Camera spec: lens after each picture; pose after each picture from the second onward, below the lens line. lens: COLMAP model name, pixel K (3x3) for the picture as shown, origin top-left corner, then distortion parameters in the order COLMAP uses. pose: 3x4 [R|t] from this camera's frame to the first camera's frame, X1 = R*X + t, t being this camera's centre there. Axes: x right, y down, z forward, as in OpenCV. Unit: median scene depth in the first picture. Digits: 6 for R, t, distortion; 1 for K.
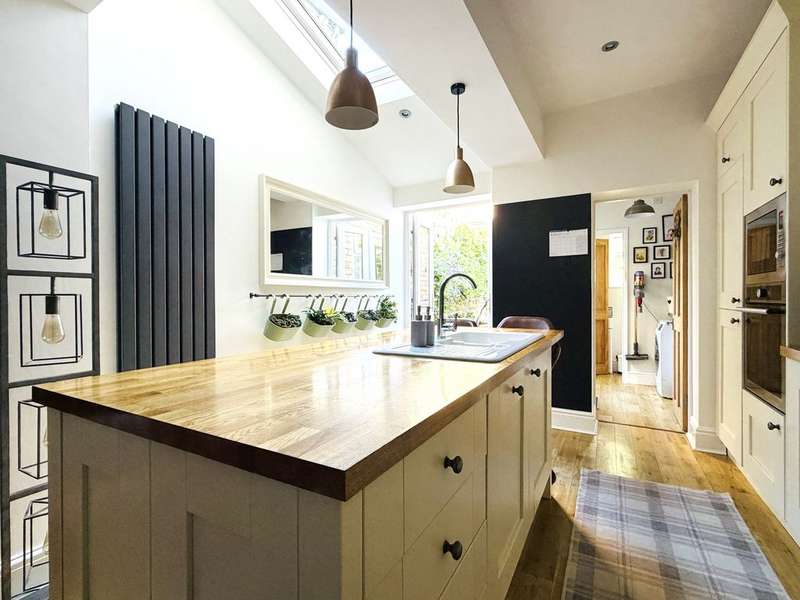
lens RADIAL K [[388.9, 0, 400.0], [0, 388.9, 300.0], [0, 0, 1]] dist [0.002319, 0.000805]
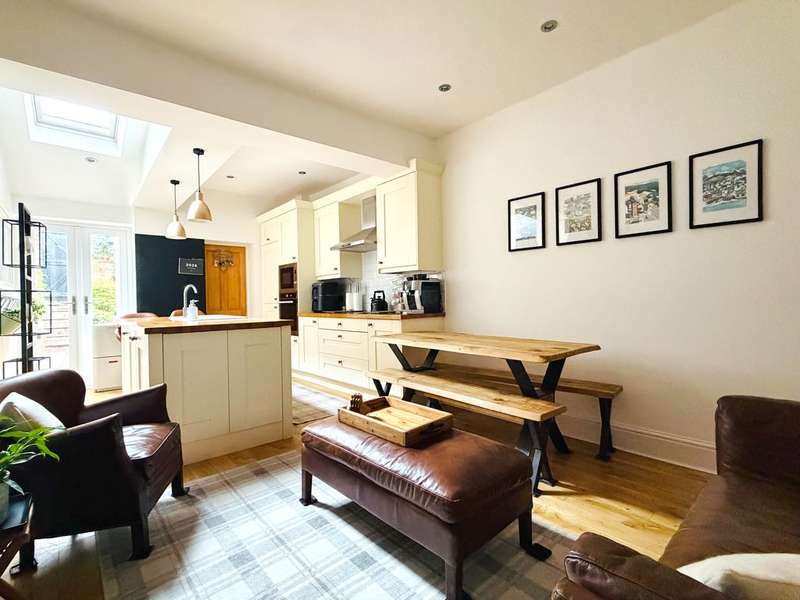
lens RADIAL K [[373.5, 0, 400.2], [0, 373.5, 298.8], [0, 0, 1]] dist [0.009152, 0.001362]
pose [[0.350249, -0.001870, 0.936655, -0.781944], [0.026132, 0.999628, -0.007776, 0.028378], [-0.936292, 0.027200, 0.350168, -0.408753]]
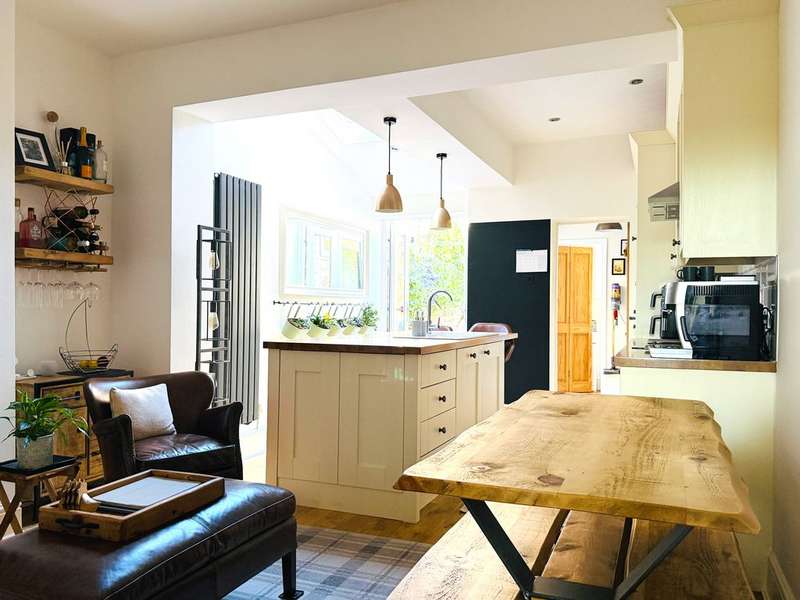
lens RADIAL K [[643.8, 0, 400.0], [0, 643.8, 300.0], [0, 0, 1]] dist [0.123151, -0.215584]
pose [[0.993573, 0.016675, 0.111954, -0.172097], [-0.014723, 0.999725, -0.018234, 0.009490], [-0.112227, 0.016468, 0.993546, -0.880395]]
